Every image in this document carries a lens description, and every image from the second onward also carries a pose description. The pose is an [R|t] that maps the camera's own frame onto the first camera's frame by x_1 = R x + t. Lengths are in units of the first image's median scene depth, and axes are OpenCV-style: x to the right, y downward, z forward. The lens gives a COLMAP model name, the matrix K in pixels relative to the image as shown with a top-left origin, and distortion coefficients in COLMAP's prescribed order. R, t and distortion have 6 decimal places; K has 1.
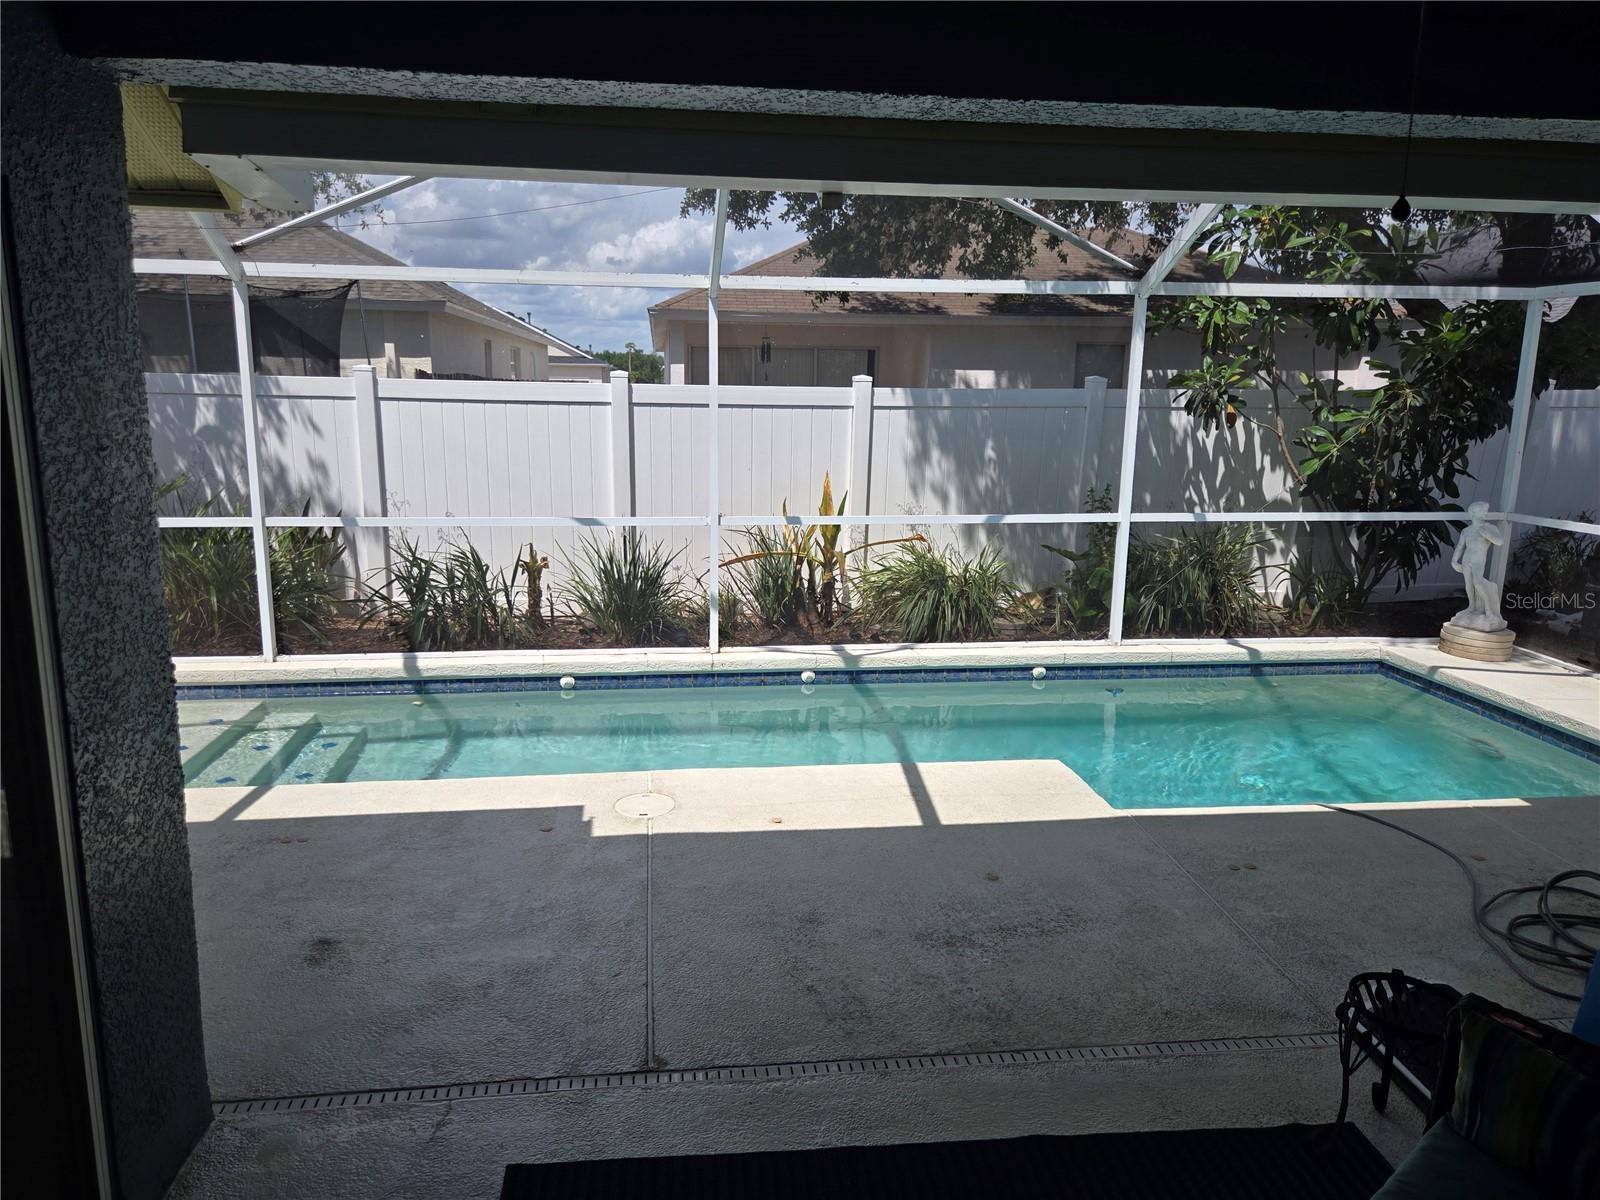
lens RADIAL K [[1064.9, 0, 799.4], [0, 1064.9, 605.4], [0, 0, 1]] dist [0.076776, -0.074343]
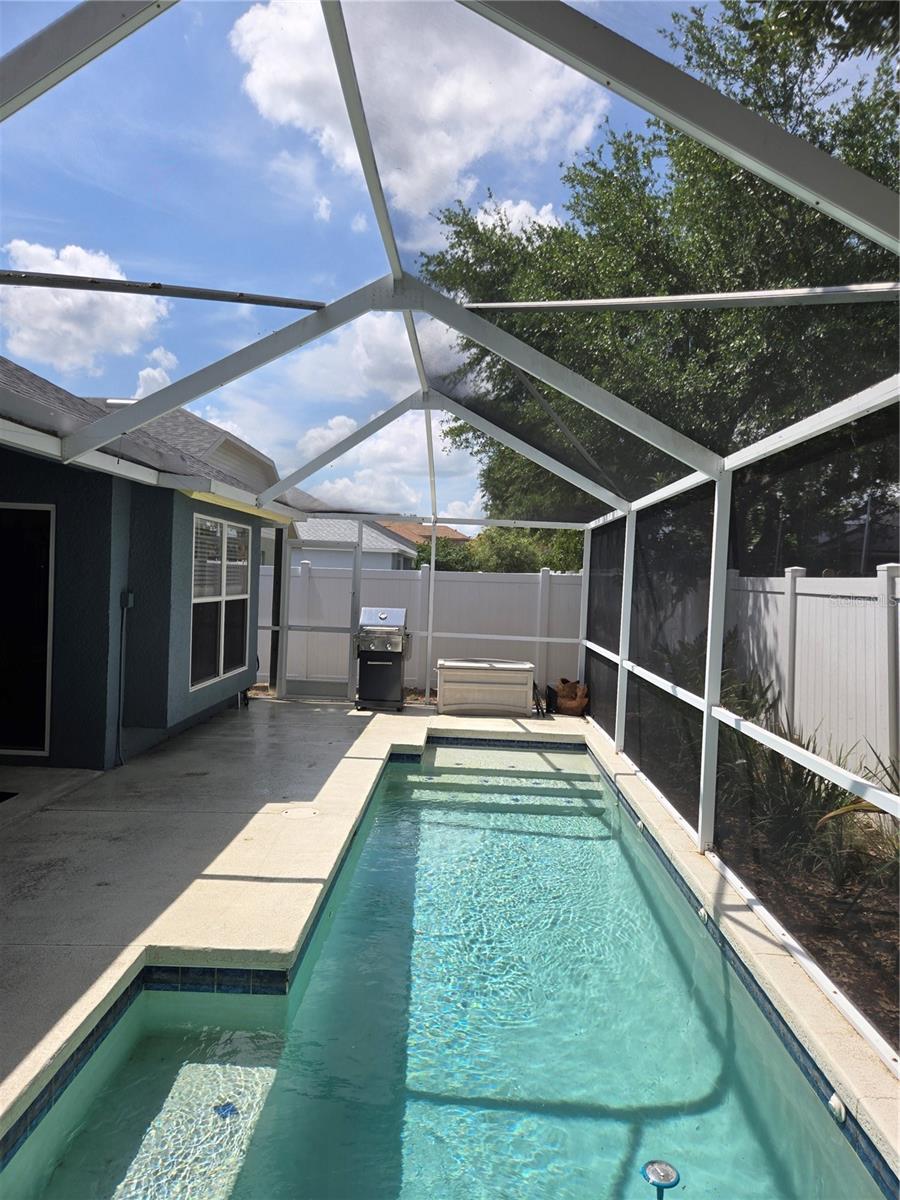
lens RADIAL K [[805.4, 0, 435.3], [0, 805.4, 589.7], [0, 0, 1]] dist [0.086539, -0.069723]
pose [[-0.153179, -0.003391, -0.988193, 0.662990], [-0.242839, 0.969459, 0.034316, -0.145934], [0.957896, 0.245228, -0.149325, 0.840476]]
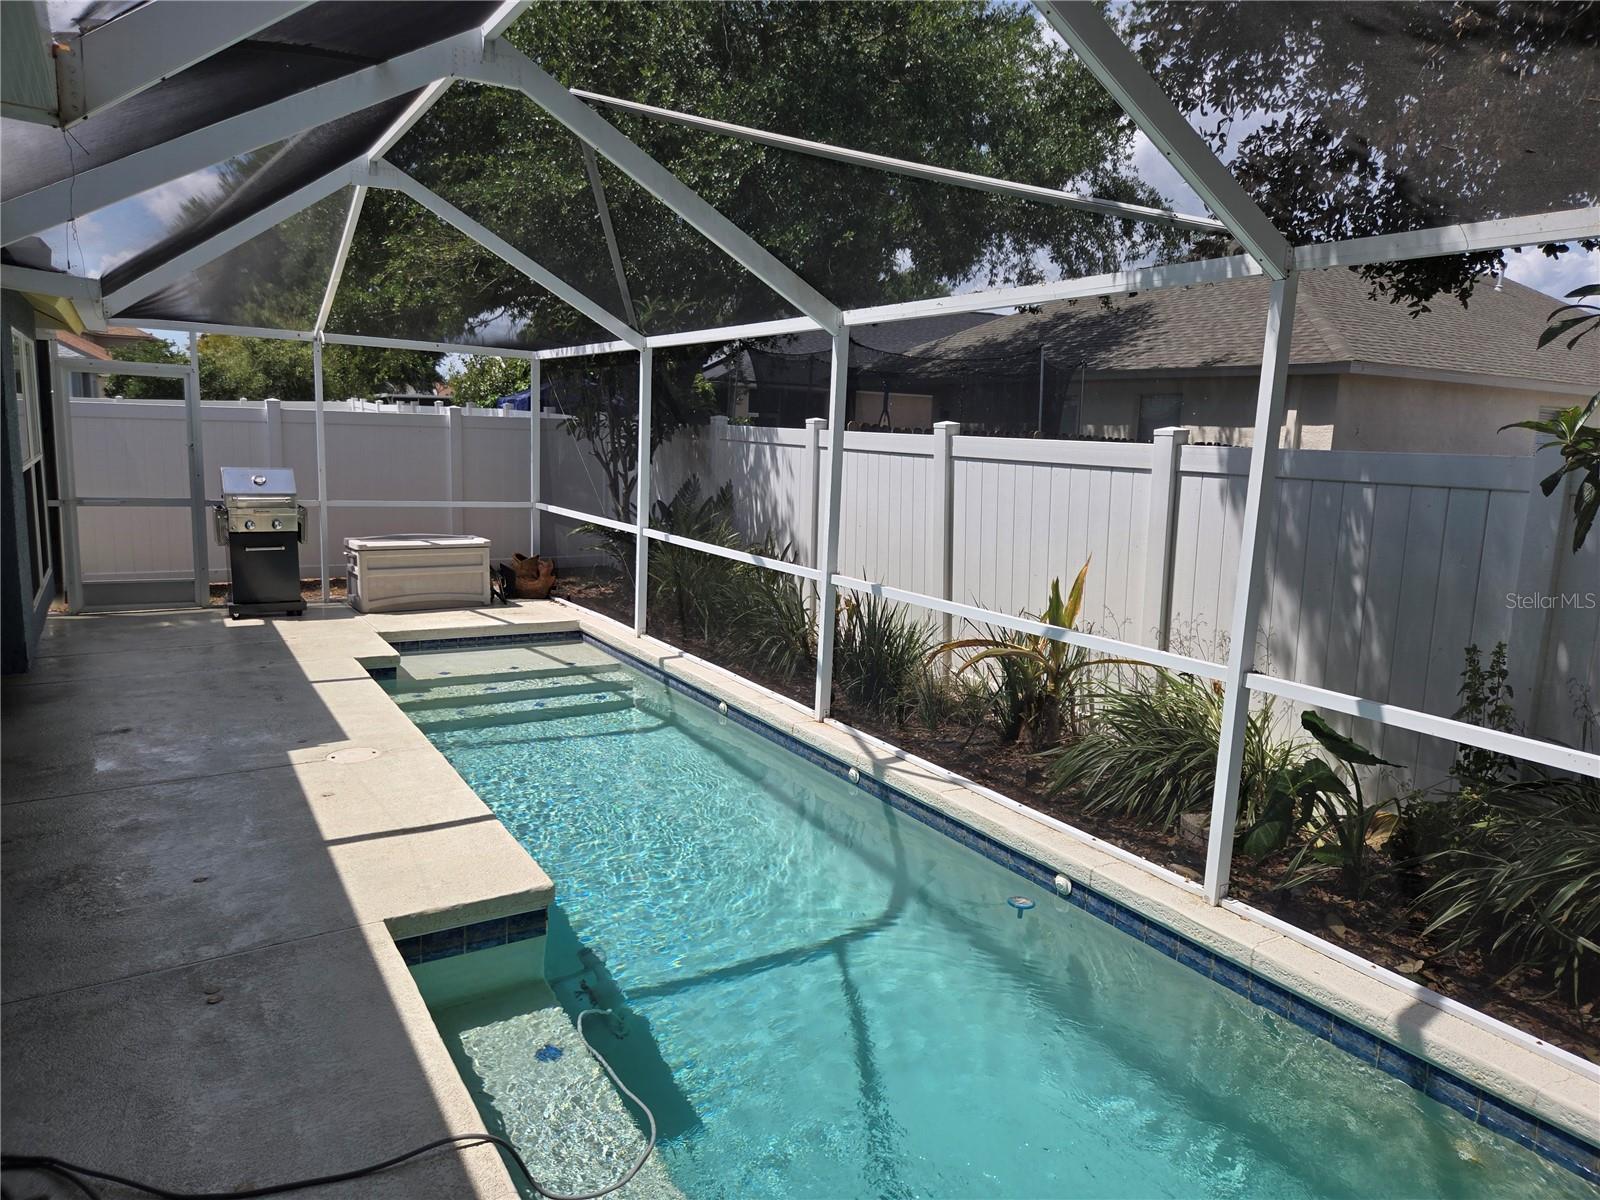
lens RADIAL K [[1073.8, 0, 778.5], [0, 1073.8, 600.2], [0, 0, 1]] dist [0.086539, -0.069723]
pose [[0.399919, 0.146508, -0.904765, 0.735569], [-0.221528, 0.973325, 0.059692, -0.105033], [0.889376, 0.176559, 0.421707, 0.571683]]
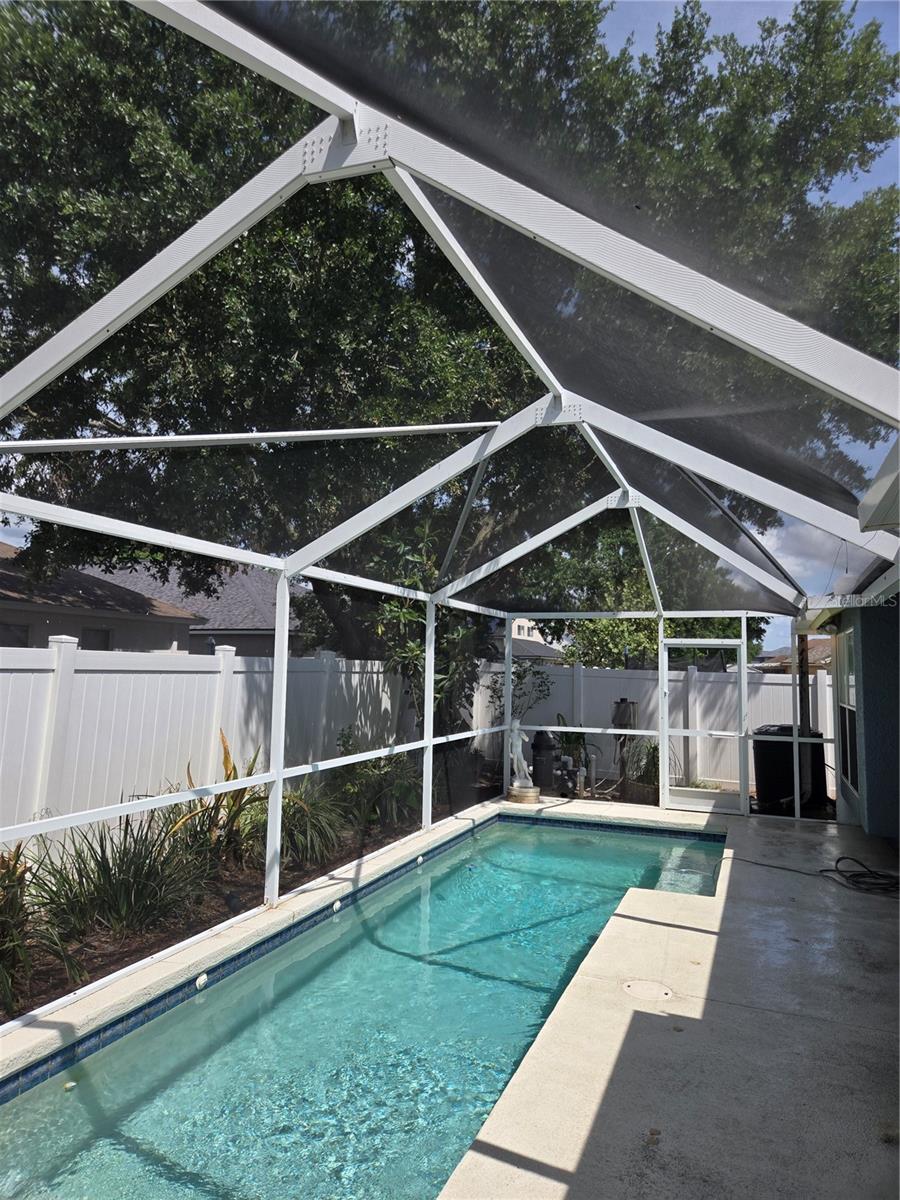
lens RADIAL K [[798.7, 0, 450.2], [0, 798.7, 593.7], [0, 0, 1]] dist [0.076776, -0.074343]
pose [[0.467658, 0.078983, 0.880373, -0.725787], [0.166207, 0.970375, -0.175348, -0.086165], [-0.868142, 0.228327, 0.440676, 0.442587]]
